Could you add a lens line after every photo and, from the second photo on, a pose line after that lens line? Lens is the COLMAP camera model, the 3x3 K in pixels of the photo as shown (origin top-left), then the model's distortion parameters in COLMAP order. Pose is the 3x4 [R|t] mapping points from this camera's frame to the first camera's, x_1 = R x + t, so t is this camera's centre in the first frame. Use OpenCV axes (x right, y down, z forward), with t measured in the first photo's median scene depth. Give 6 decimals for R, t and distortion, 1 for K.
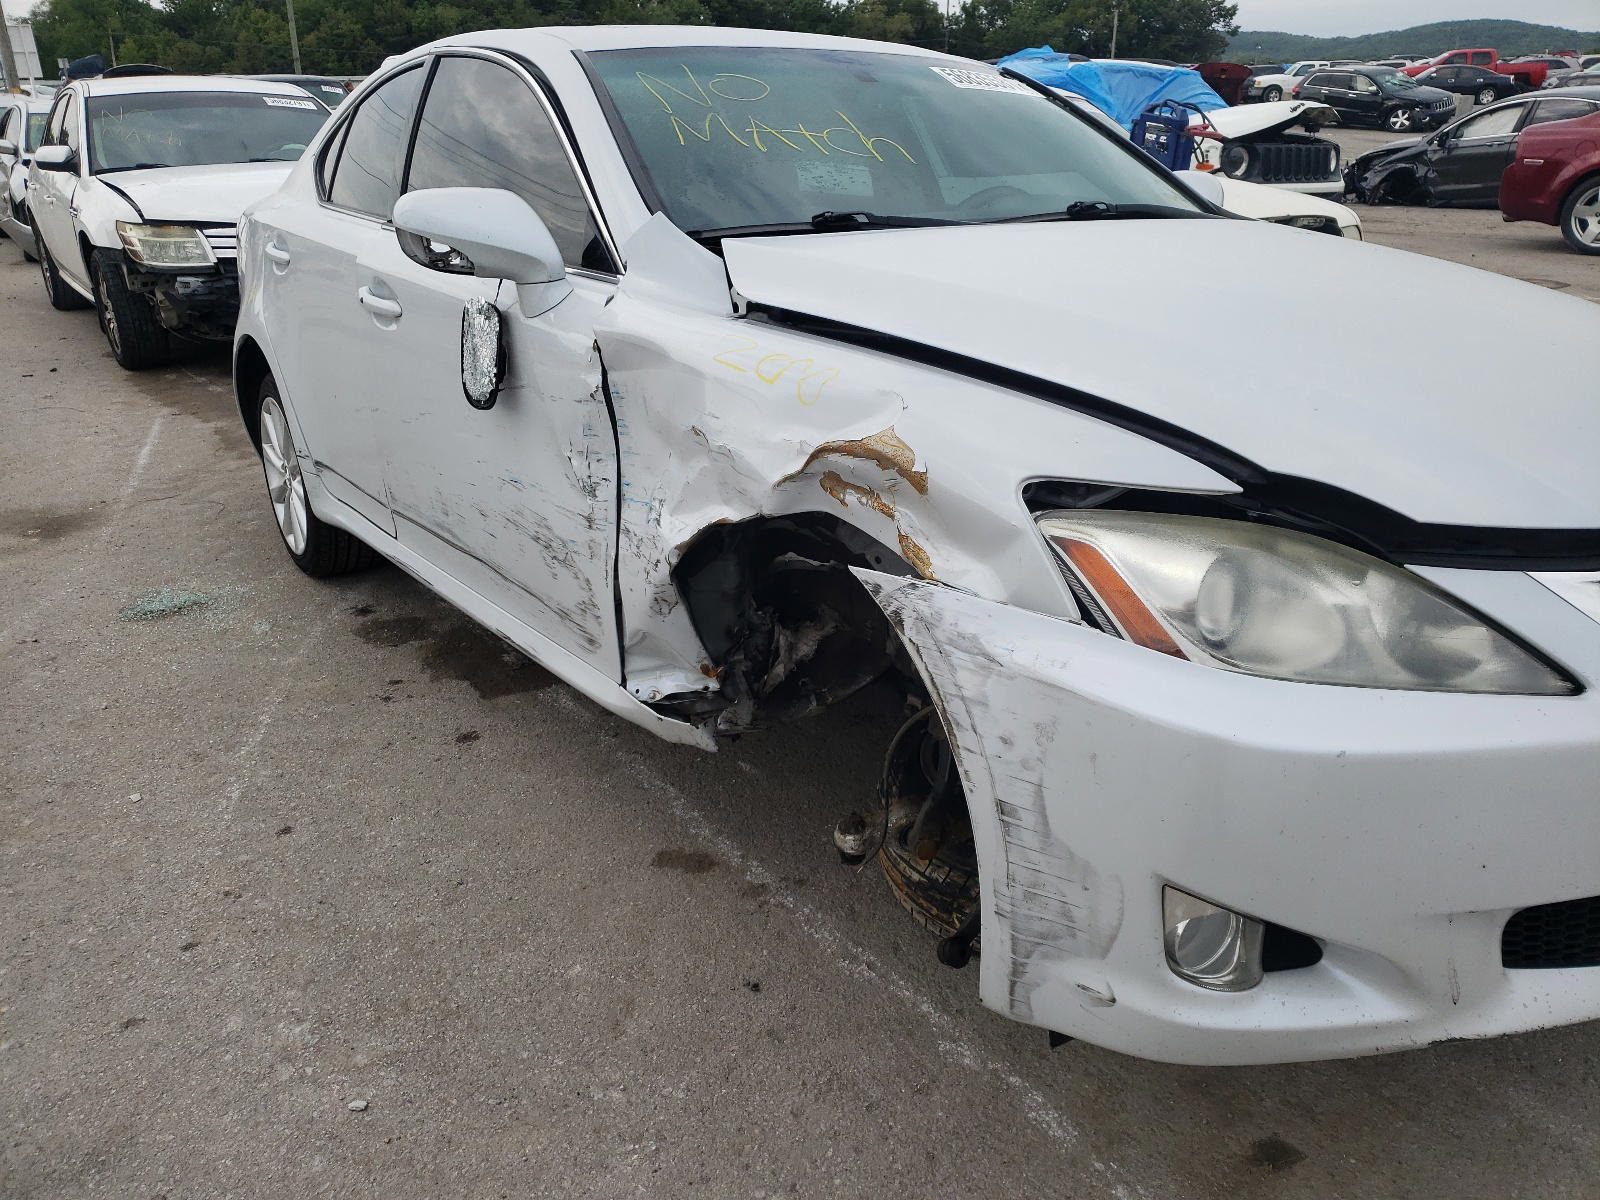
lens RADIAL K [[1319.6, 0, 806.4], [0, 1319.6, 617.3], [0, 0, 1]] dist [-0.011856, 0.034768]
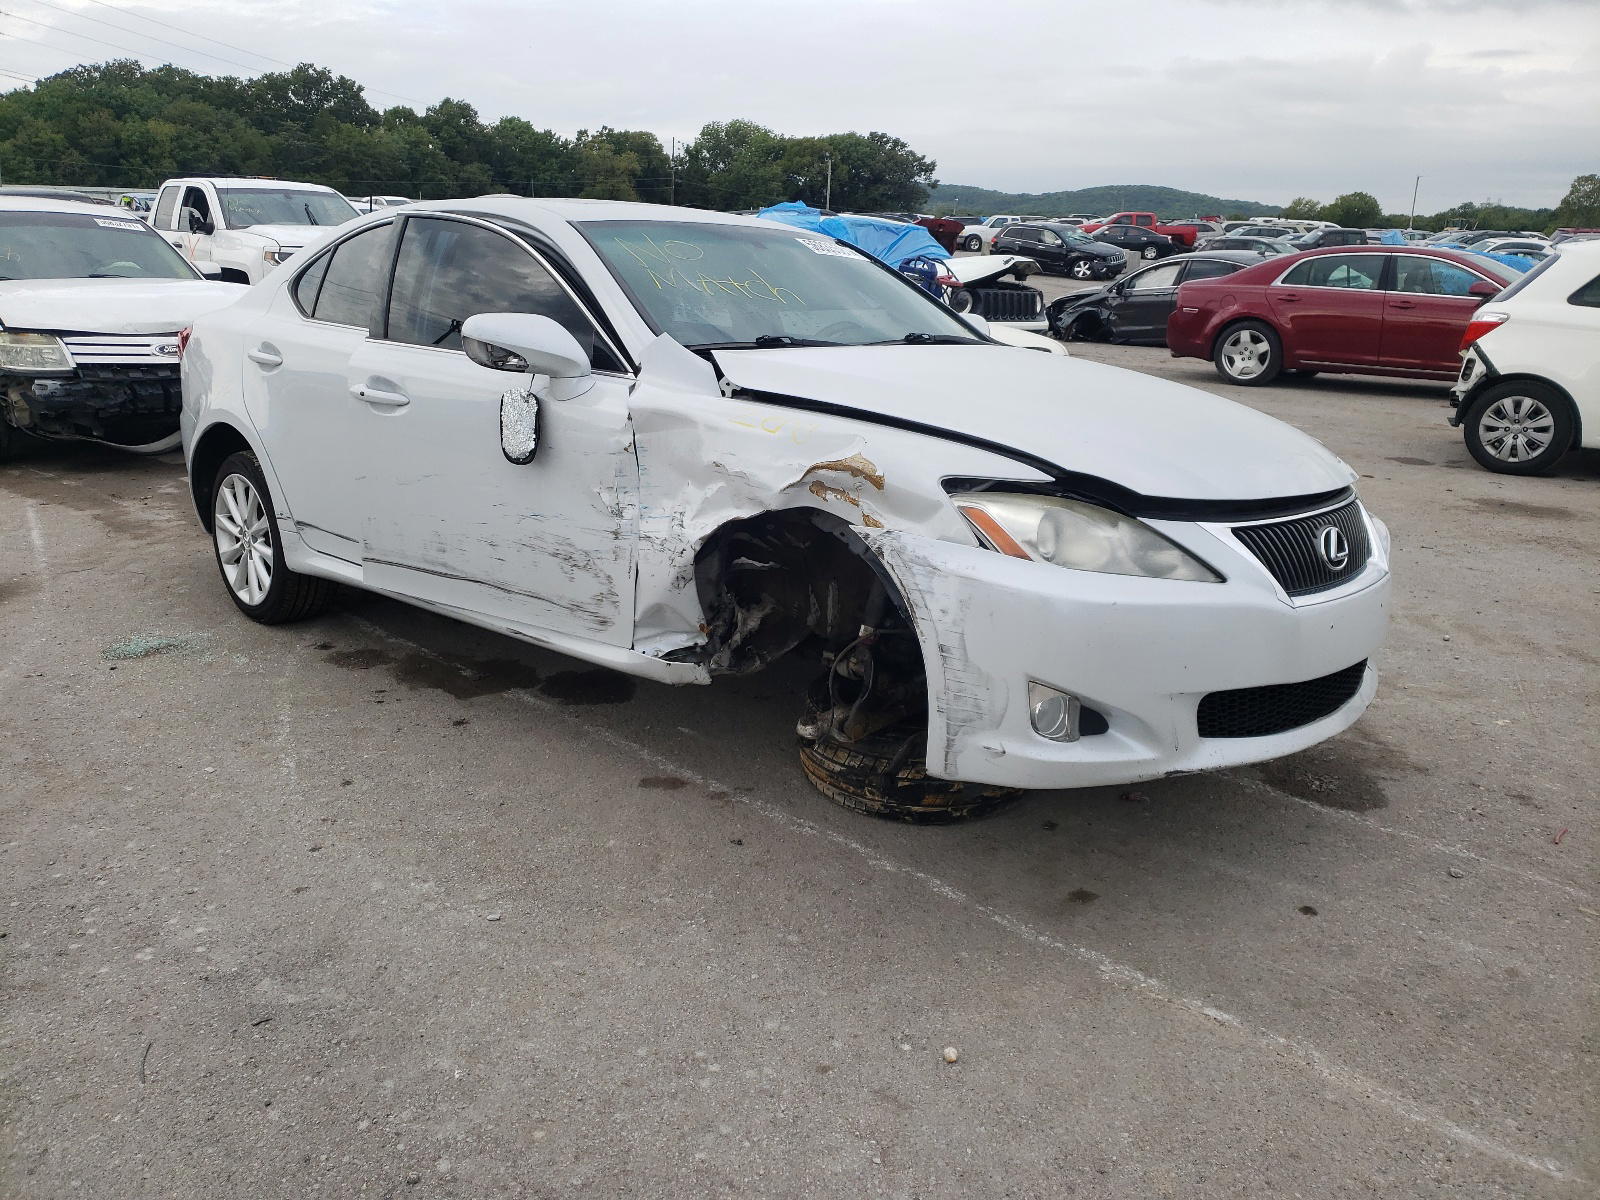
lens RADIAL K [[1319.6, 0, 808.5], [0, 1319.6, 595.5], [0, 0, 1]] dist [-0.011856, 0.034768]
pose [[0.979194, -0.016259, 0.202273, -0.238563], [0.037572, 0.994077, -0.101980, 0.146650], [-0.199417, 0.107458, 0.974005, -0.452274]]
